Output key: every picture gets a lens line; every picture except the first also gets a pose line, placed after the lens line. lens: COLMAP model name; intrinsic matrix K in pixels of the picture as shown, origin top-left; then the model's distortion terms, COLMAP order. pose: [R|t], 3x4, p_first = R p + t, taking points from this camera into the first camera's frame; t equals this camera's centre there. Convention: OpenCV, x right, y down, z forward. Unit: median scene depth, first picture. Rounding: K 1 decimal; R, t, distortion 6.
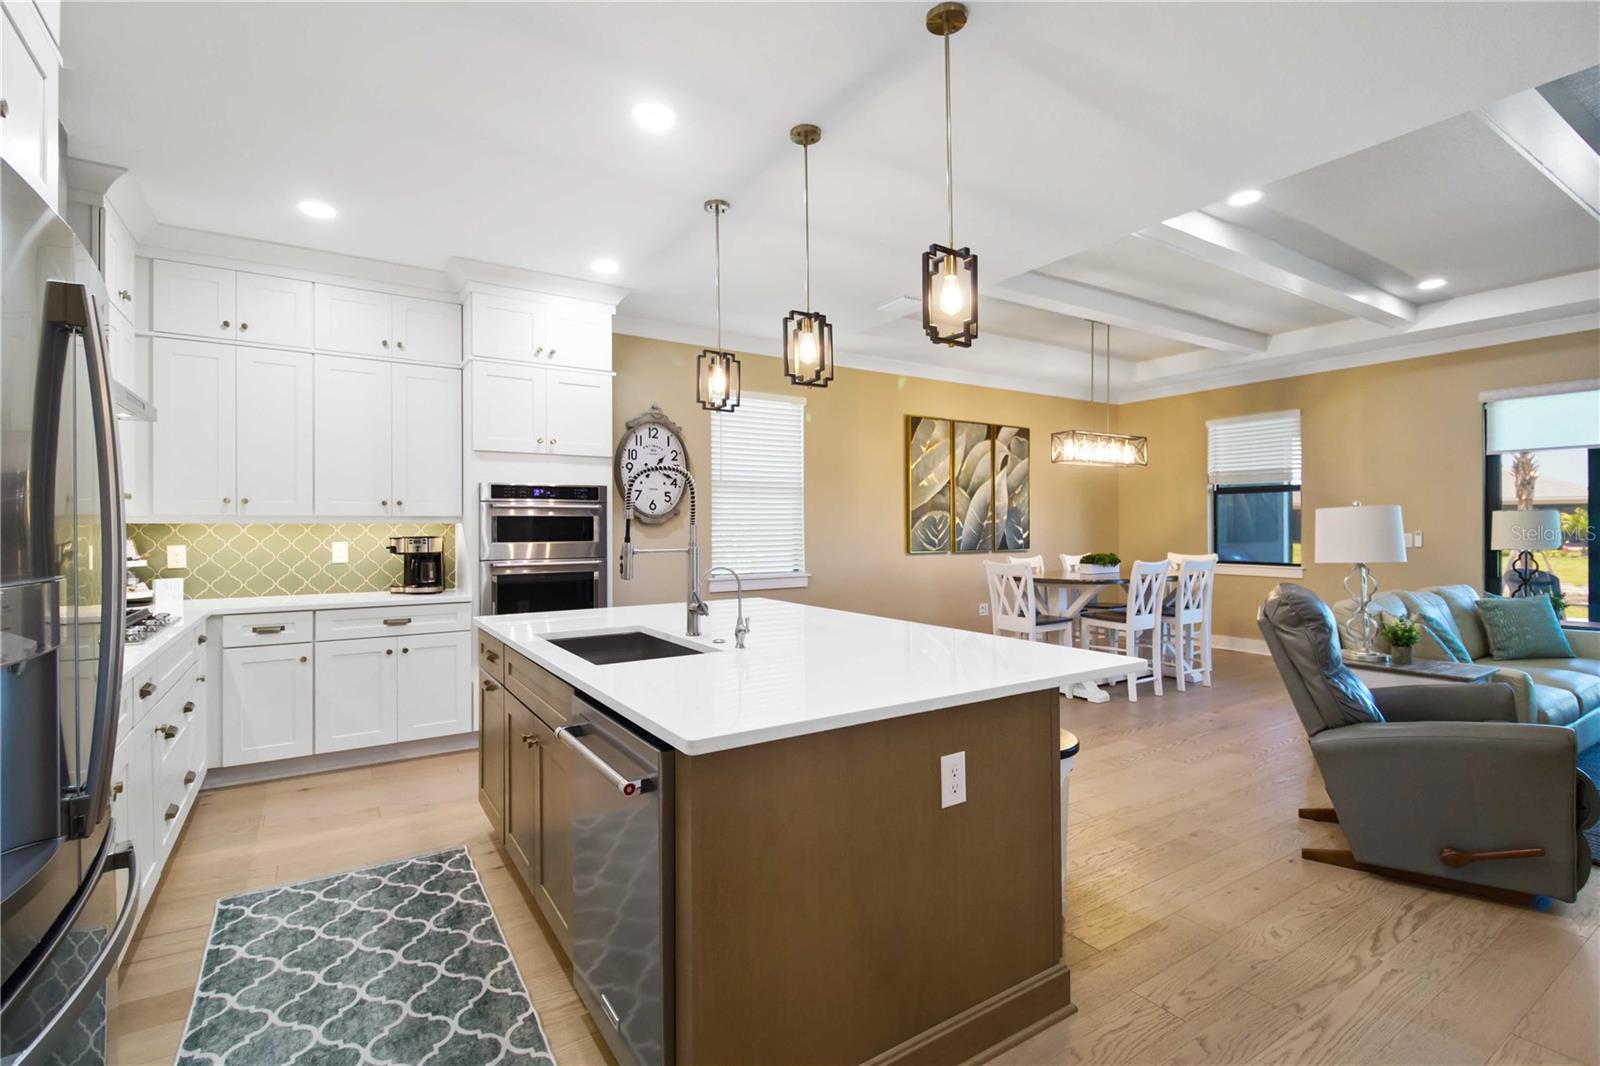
lens RADIAL K [[735.3, 0, 798.9], [0, 735.3, 527.8], [0, 0, 1]] dist [0.016903, -0.012489]
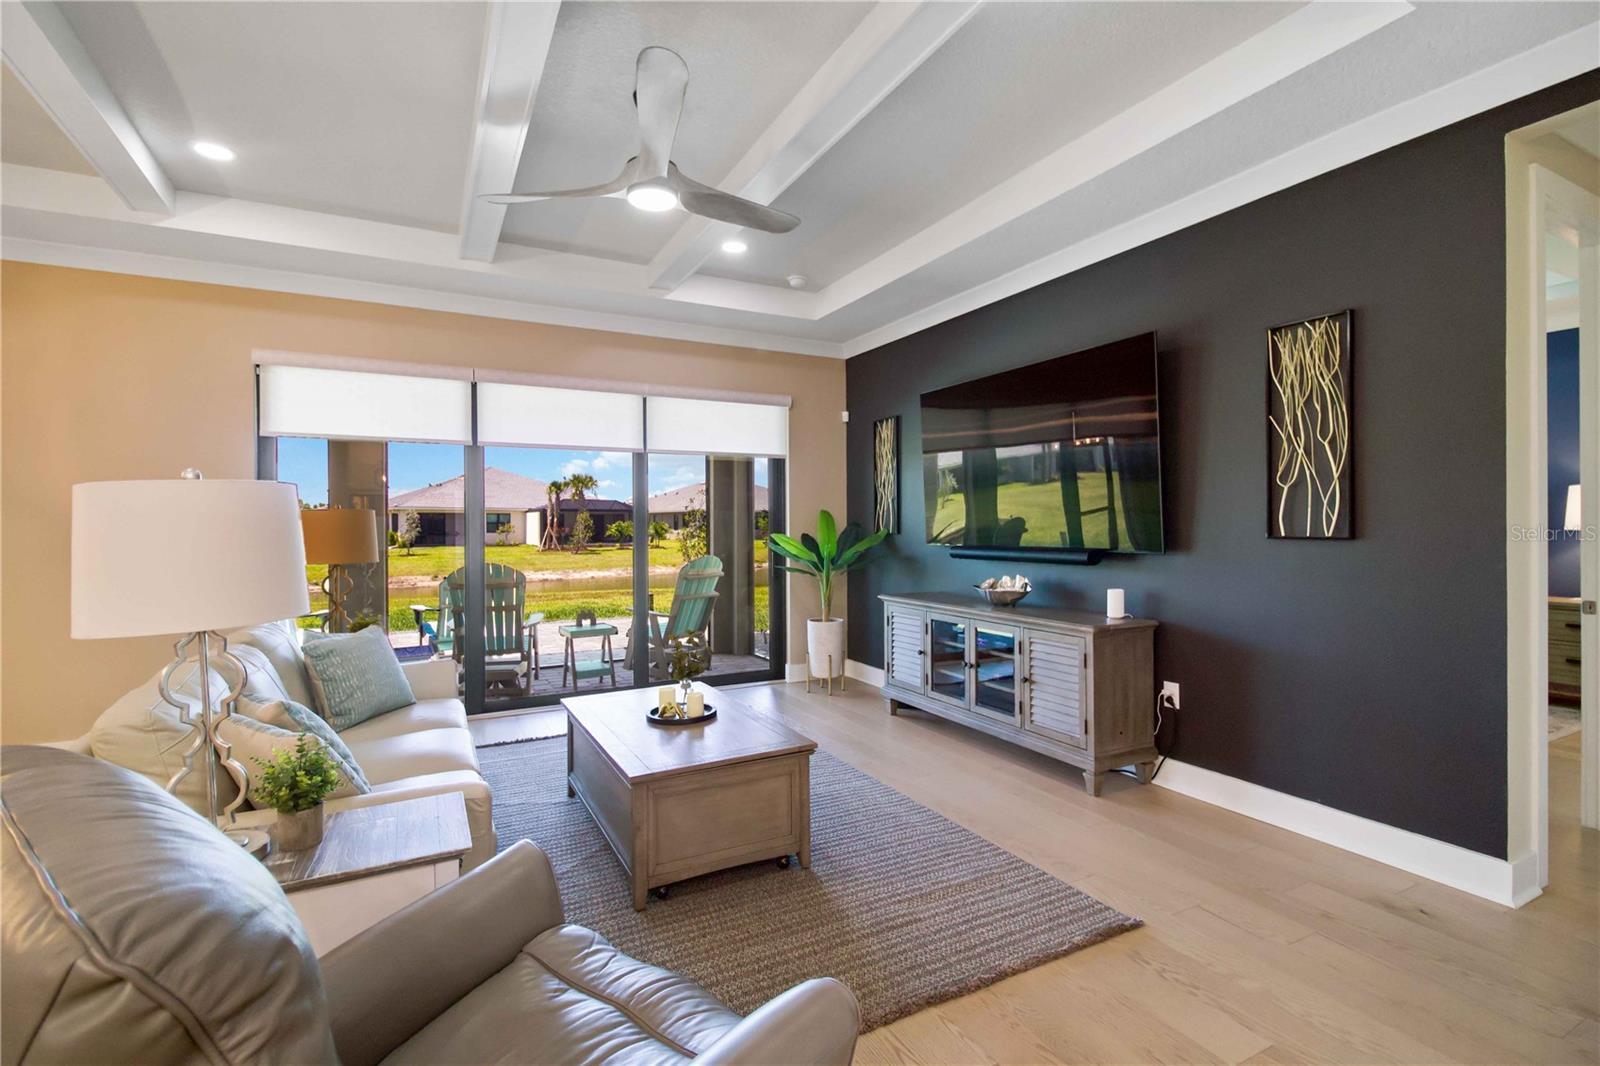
lens RADIAL K [[735.3, 0, 798.9], [0, 735.3, 527.8], [0, 0, 1]] dist [0.016903, -0.012489]
pose [[0.093082, 0.002263, 0.995656, 0.203018], [0.004798, 0.999985, -0.002721, -0.000904], [-0.995647, 0.005031, 0.093069, 0.331014]]
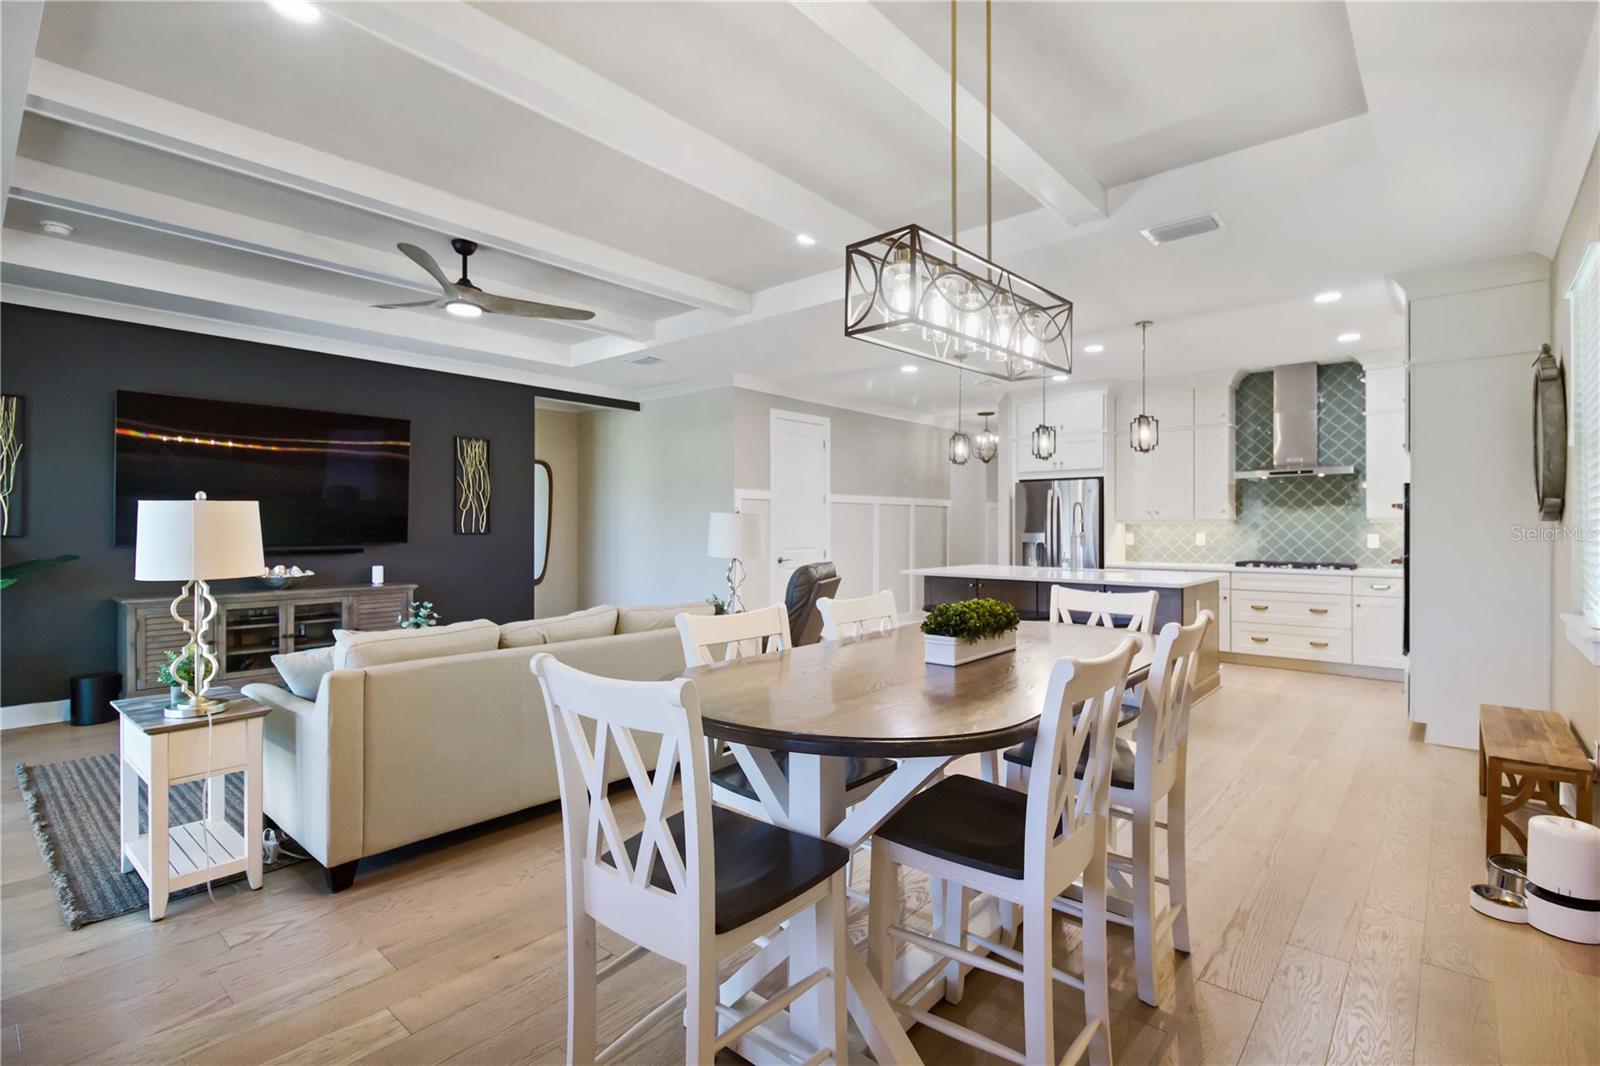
lens RADIAL K [[749.3, 0, 802.1], [0, 749.3, 528.4], [0, 0, 1]] dist [0.016338, -0.000611]
pose [[-0.961376, 0.004944, -0.275194, 0.514786], [0.004140, 0.999985, 0.003500, -0.002516], [0.275207, 0.002225, -0.961382, 1.168123]]
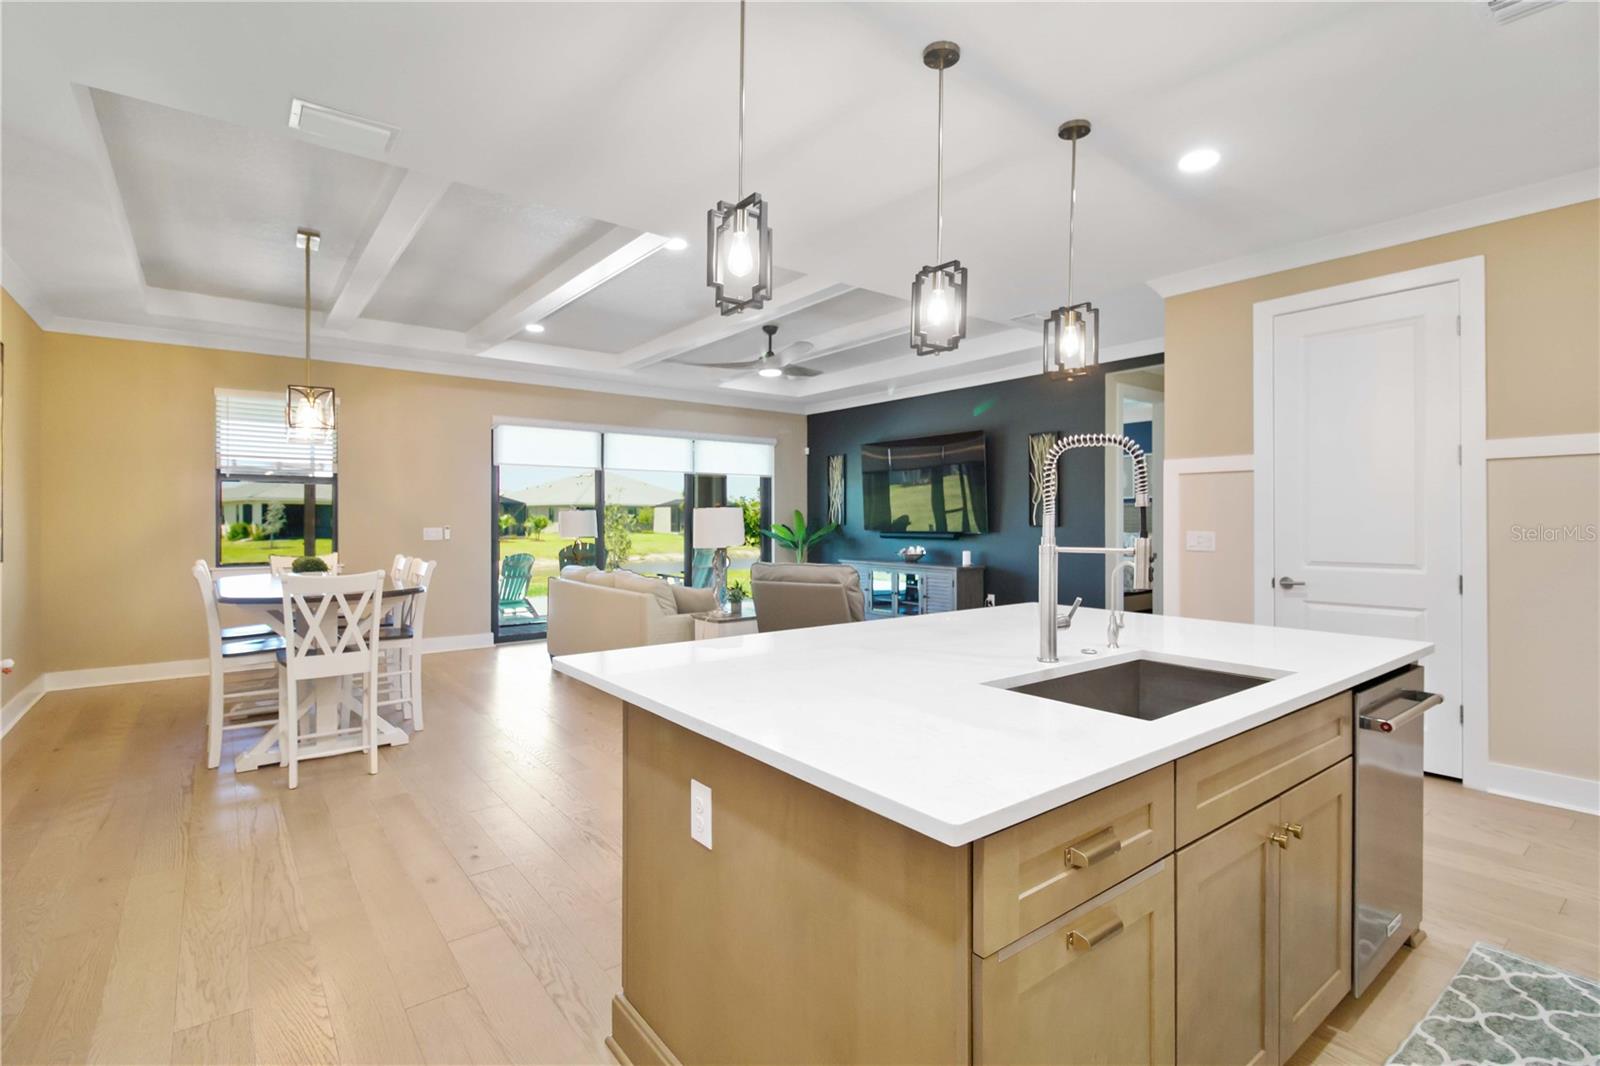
lens RADIAL K [[749.0, 0, 793.9], [0, 749.0, 518.2], [0, 0, 1]] dist [0.019041, -0.000028]
pose [[-0.083909, 0.006978, 0.996449, -0.337767], [0.001196, 0.999975, -0.006902, 0.001346], [-0.996473, 0.000612, -0.083915, 0.503171]]
